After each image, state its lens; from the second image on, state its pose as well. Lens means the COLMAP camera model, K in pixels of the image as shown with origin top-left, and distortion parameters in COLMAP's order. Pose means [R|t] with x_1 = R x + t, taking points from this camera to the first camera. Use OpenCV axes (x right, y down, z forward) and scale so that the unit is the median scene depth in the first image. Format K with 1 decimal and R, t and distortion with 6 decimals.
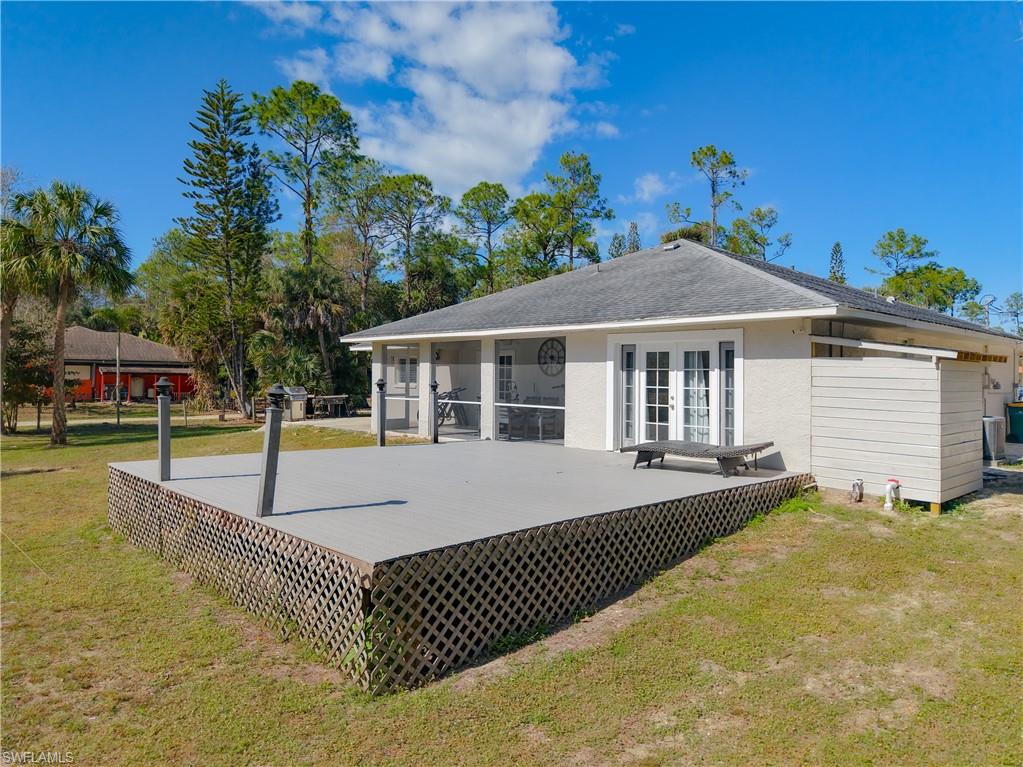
lens RADIAL K [[687.0, 0, 511.5], [0, 687.0, 383.5], [0, 0, 1]] dist [0.006784, -0.006920]
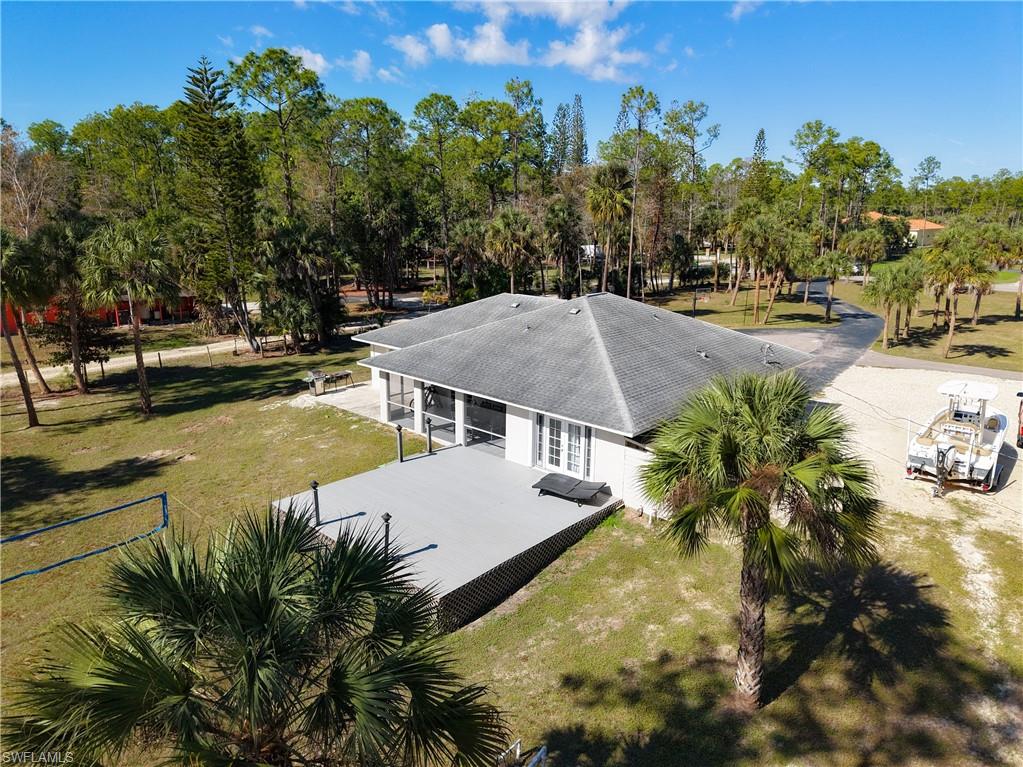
lens RADIAL K [[687.0, 0, 511.5], [0, 687.0, 383.5], [0, 0, 1]] dist [0.006784, -0.006920]
pose [[0.997083, -0.019245, 0.073864, -0.035075], [-0.000119, 0.967300, 0.253637, -0.581151], [-0.076330, -0.252906, 0.964475, -0.699805]]
